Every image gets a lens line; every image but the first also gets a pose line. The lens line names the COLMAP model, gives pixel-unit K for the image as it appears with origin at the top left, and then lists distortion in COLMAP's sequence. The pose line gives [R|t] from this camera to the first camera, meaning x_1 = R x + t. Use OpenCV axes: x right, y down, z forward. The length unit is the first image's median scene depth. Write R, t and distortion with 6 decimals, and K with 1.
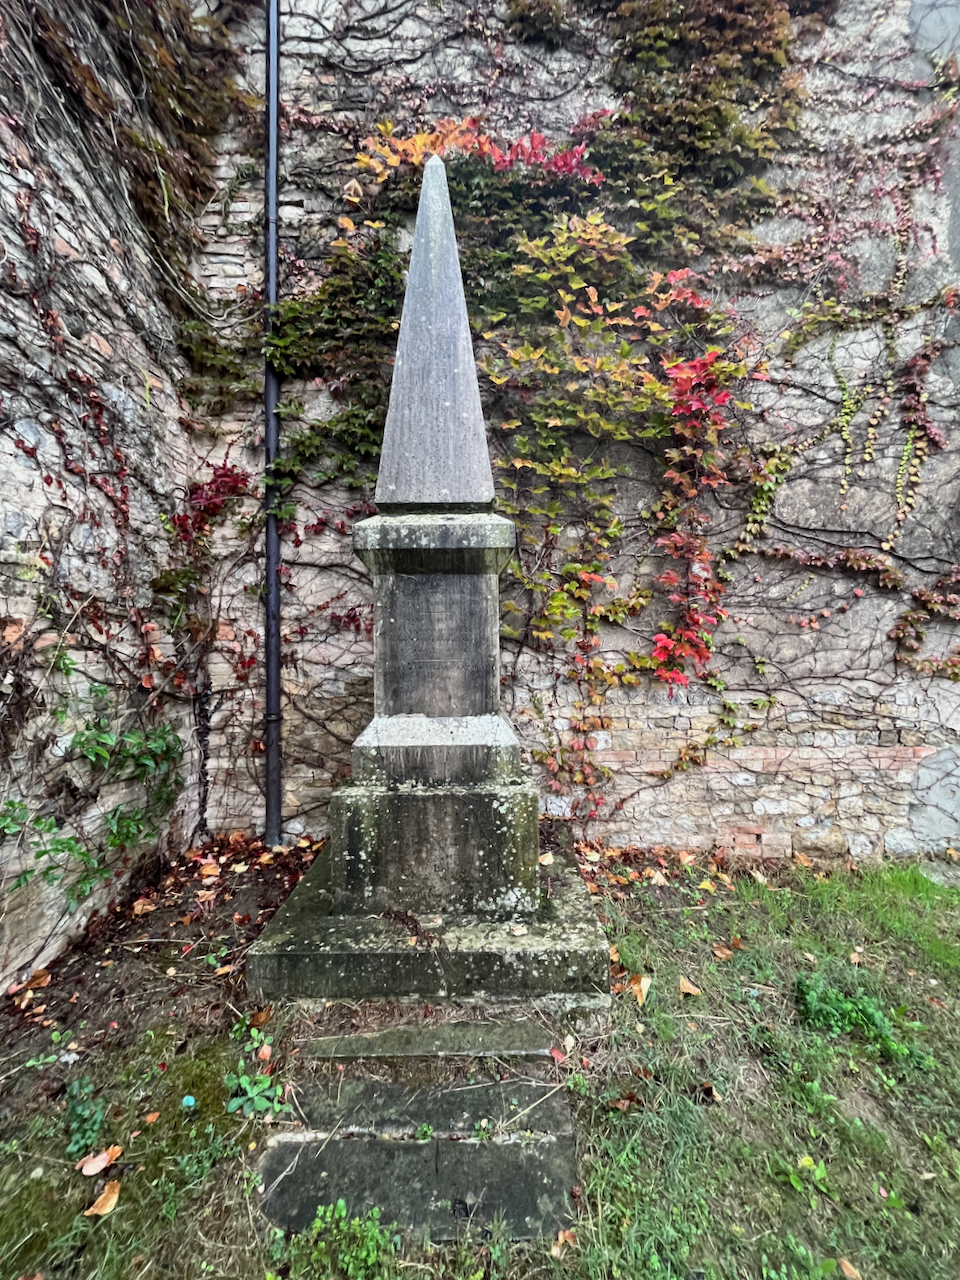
lens RADIAL K [[503.7, 0, 485.8], [0, 503.7, 638.7], [0, 0, 1]] dist [-0.001577, -0.000437]
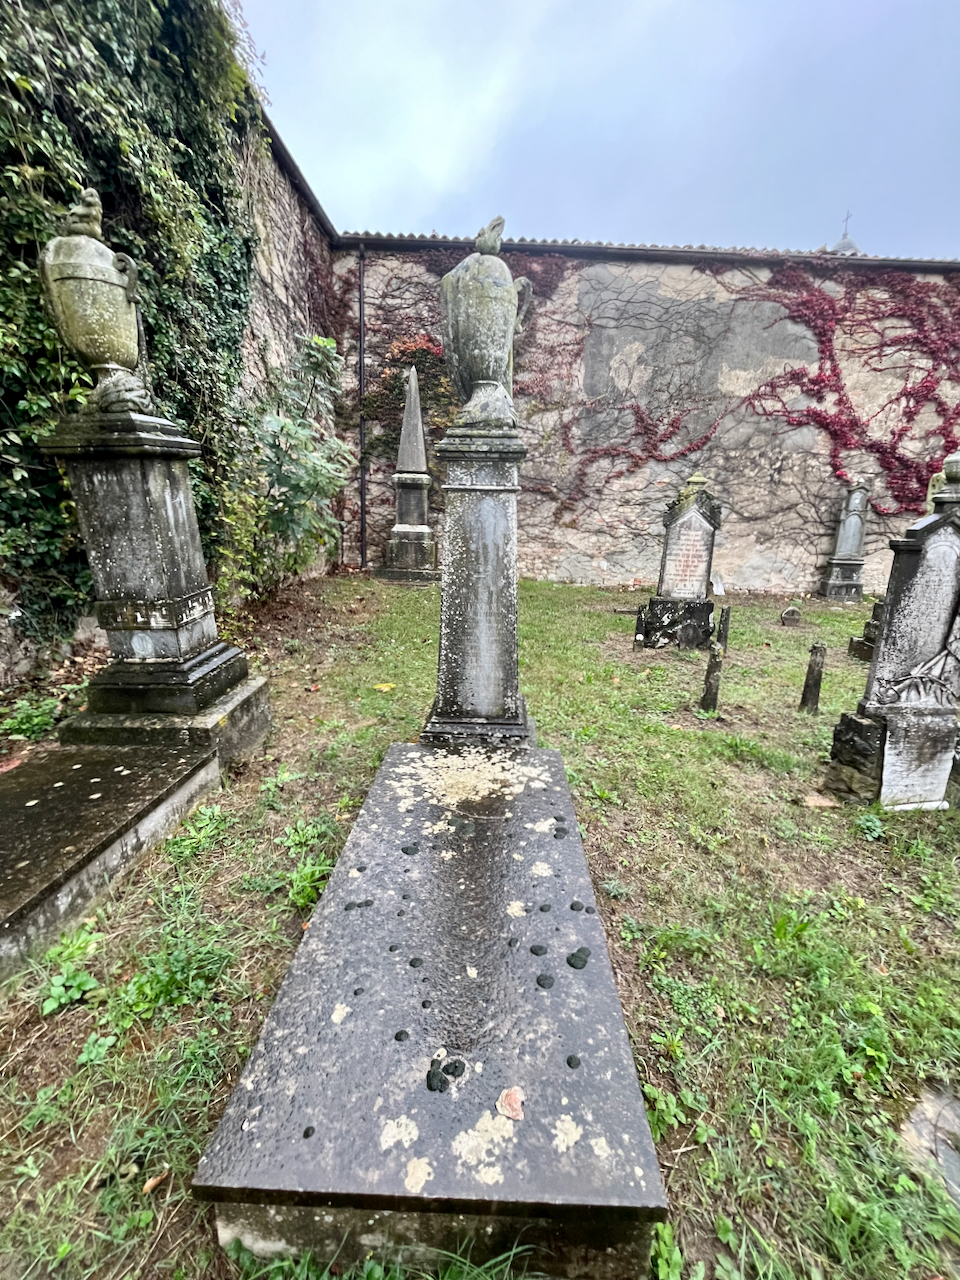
lens RADIAL K [[503.7, 0, 485.8], [0, 503.7, 638.7], [0, 0, 1]] dist [-0.001577, -0.000437]
pose [[0.998975, 0.044644, 0.007467, 0.379817], [-0.045215, 0.976494, 0.210751, 0.117986], [0.002117, -0.210872, 0.977511, -2.340634]]
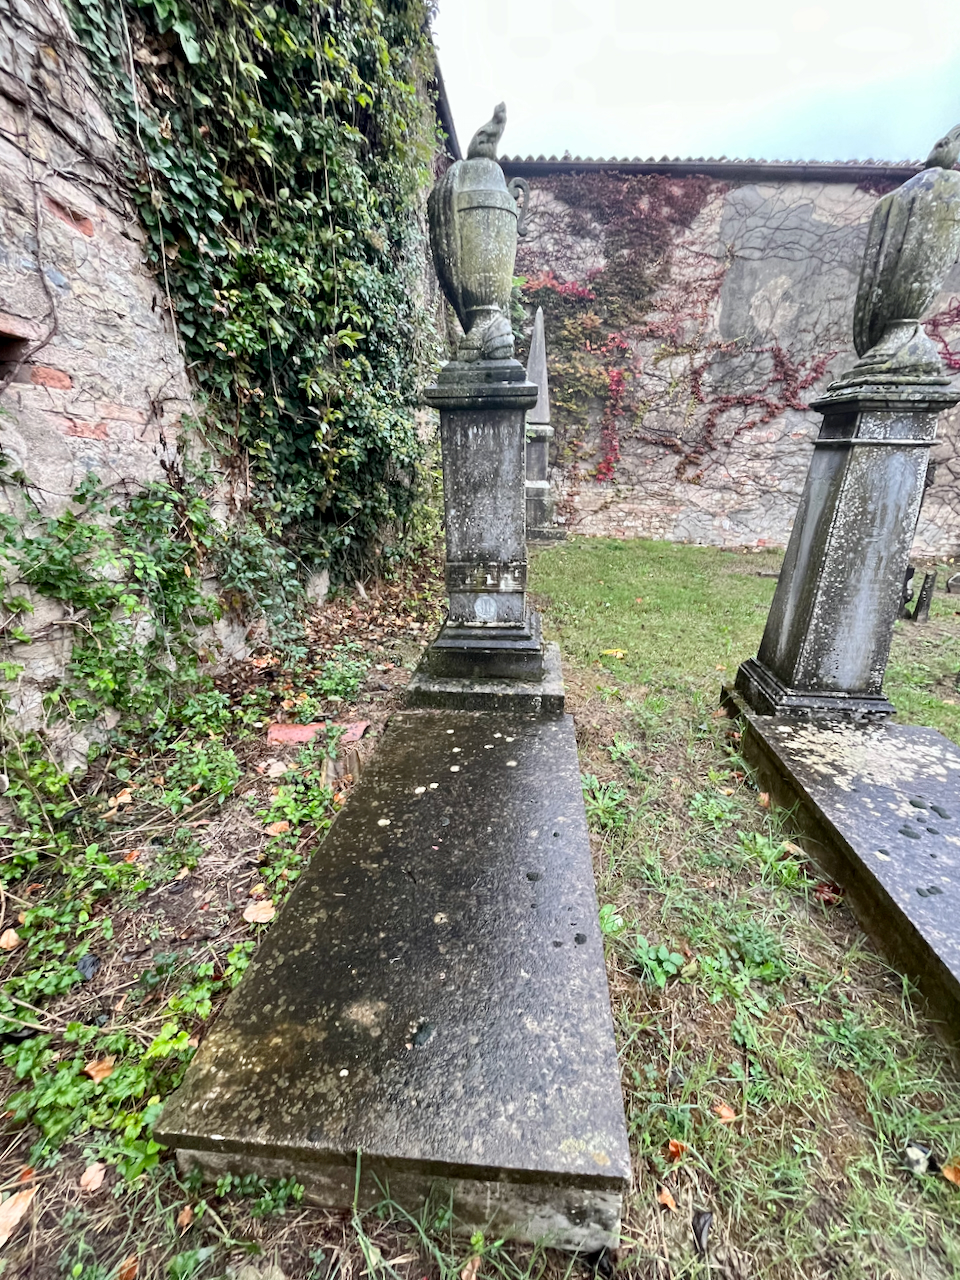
lens RADIAL K [[516.5, 0, 486.1], [0, 516.5, 634.4], [0, 0, 1]] dist [-0.002103, -0.000222]
pose [[0.996976, 0.063581, -0.044681, -0.133931], [-0.048567, 0.958639, 0.280451, 0.137761], [0.060664, -0.277433, 0.958828, -2.333074]]
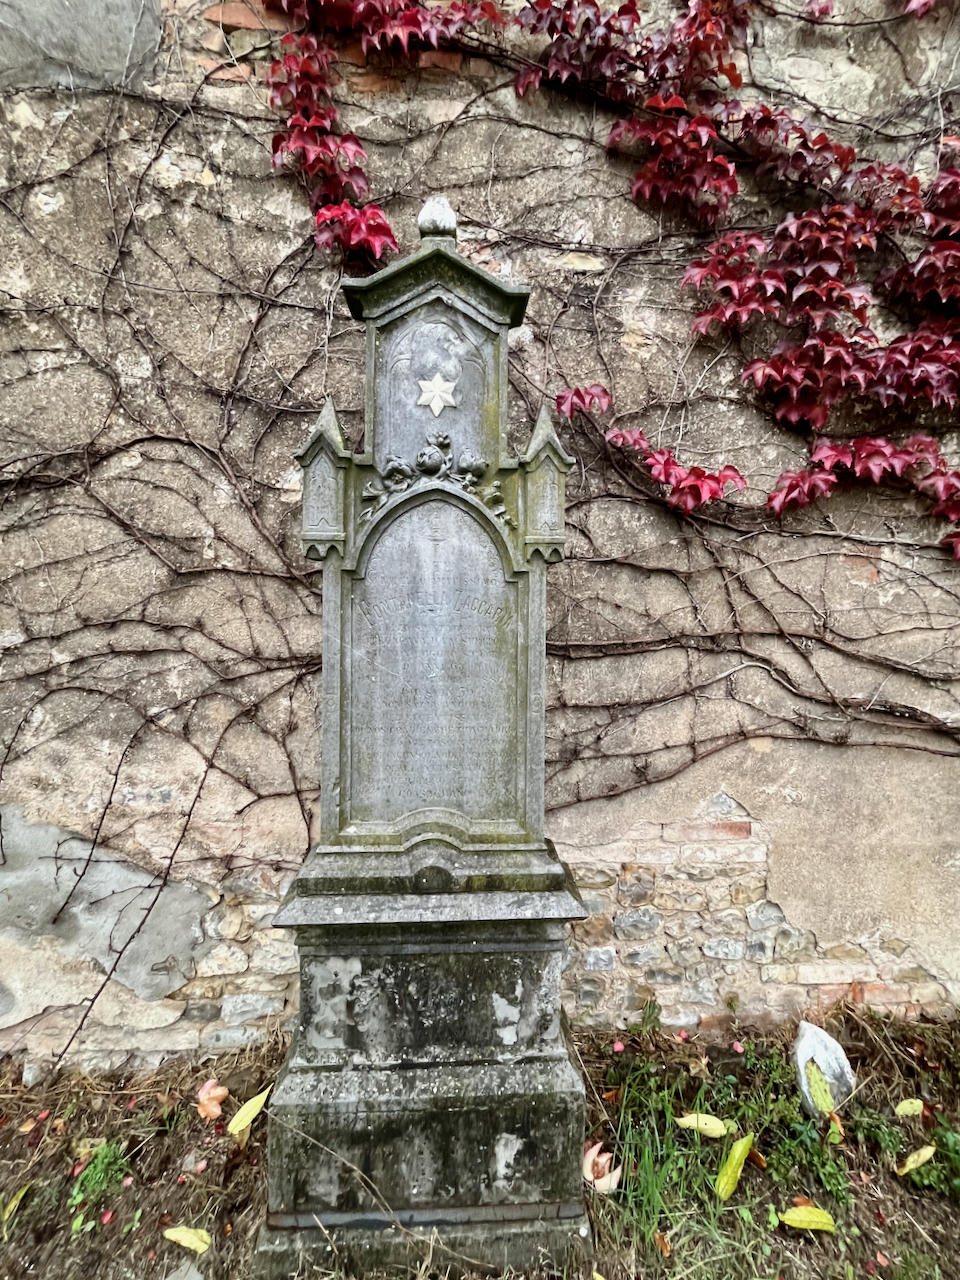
lens RADIAL K [[503.7, 0, 485.8], [0, 503.7, 638.7], [0, 0, 1]] dist [-0.001577, -0.000437]
pose [[0.998070, 0.020616, 0.058582, 2.689305], [-0.022984, 0.998934, 0.040038, 0.006708], [-0.057694, -0.041307, 0.997479, 0.524320]]
